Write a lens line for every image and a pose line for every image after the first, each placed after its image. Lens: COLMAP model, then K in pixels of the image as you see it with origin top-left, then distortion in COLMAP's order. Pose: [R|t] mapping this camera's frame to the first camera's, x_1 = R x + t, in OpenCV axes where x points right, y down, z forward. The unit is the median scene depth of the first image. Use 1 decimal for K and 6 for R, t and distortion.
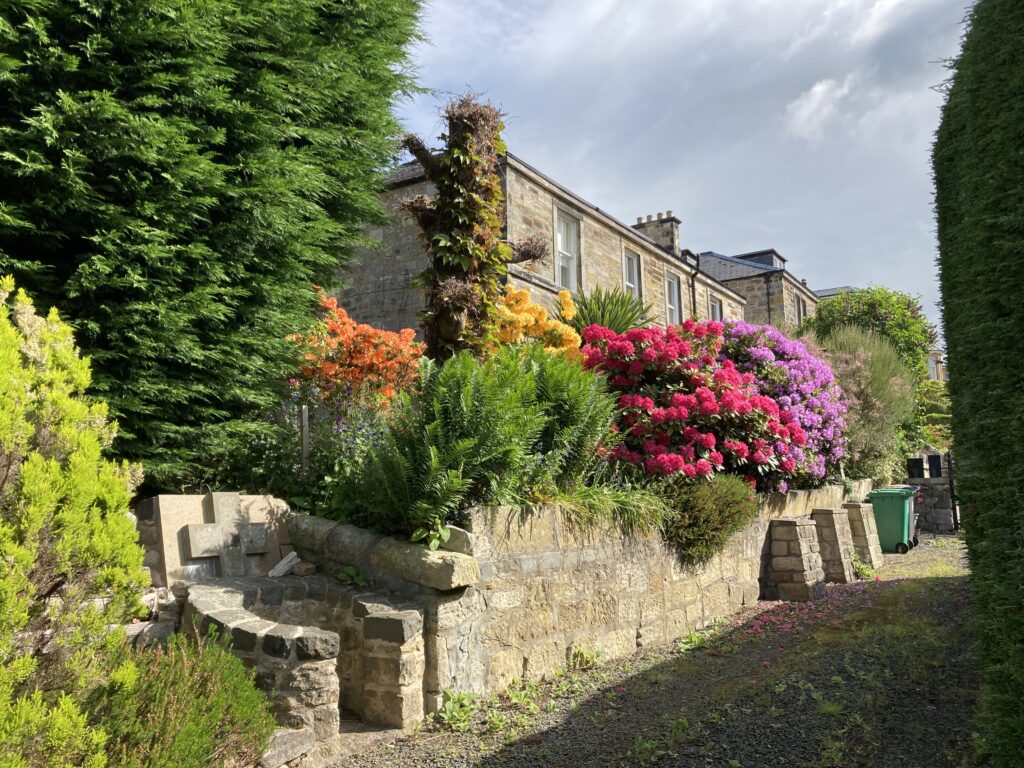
lens RADIAL K [[834.5, 0, 514.2], [0, 834.5, 383.6], [0, 0, 1]] dist [-0.007681, -0.003441]
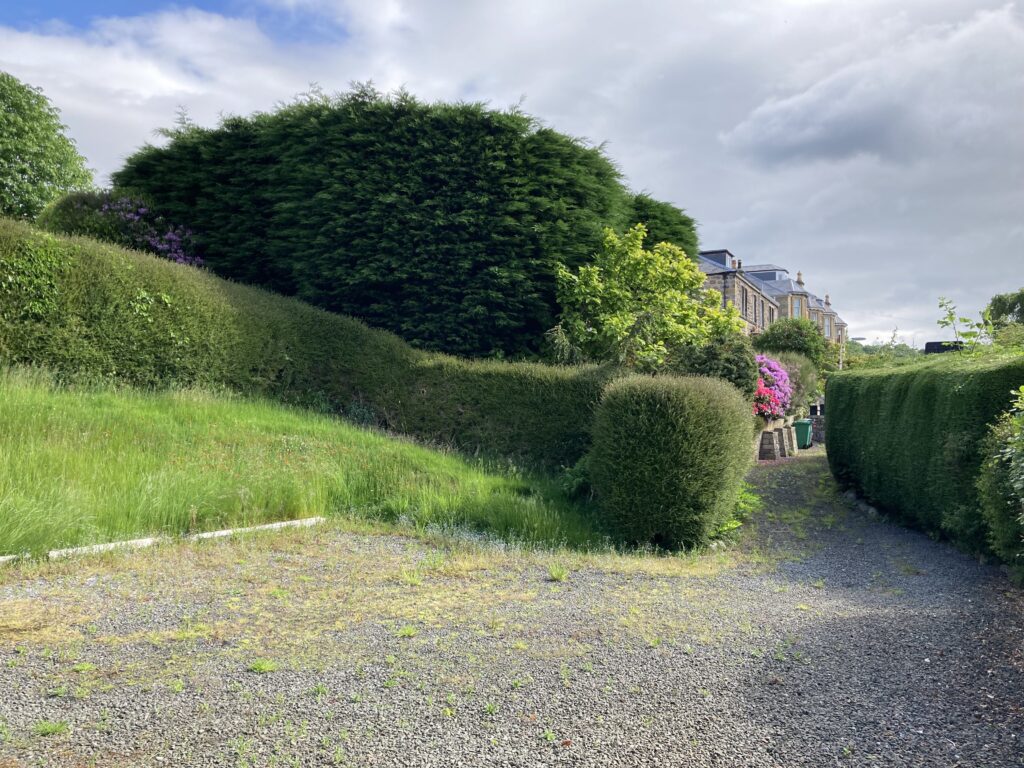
lens RADIAL K [[834.5, 0, 510.0], [0, 834.5, 384.5], [0, 0, 1]] dist [-0.007681, -0.003441]
pose [[0.993987, 0.032496, 0.104569, -0.587420], [-0.042418, 0.994659, 0.094098, -0.152134], [-0.100952, -0.097967, 0.990056, -1.165180]]
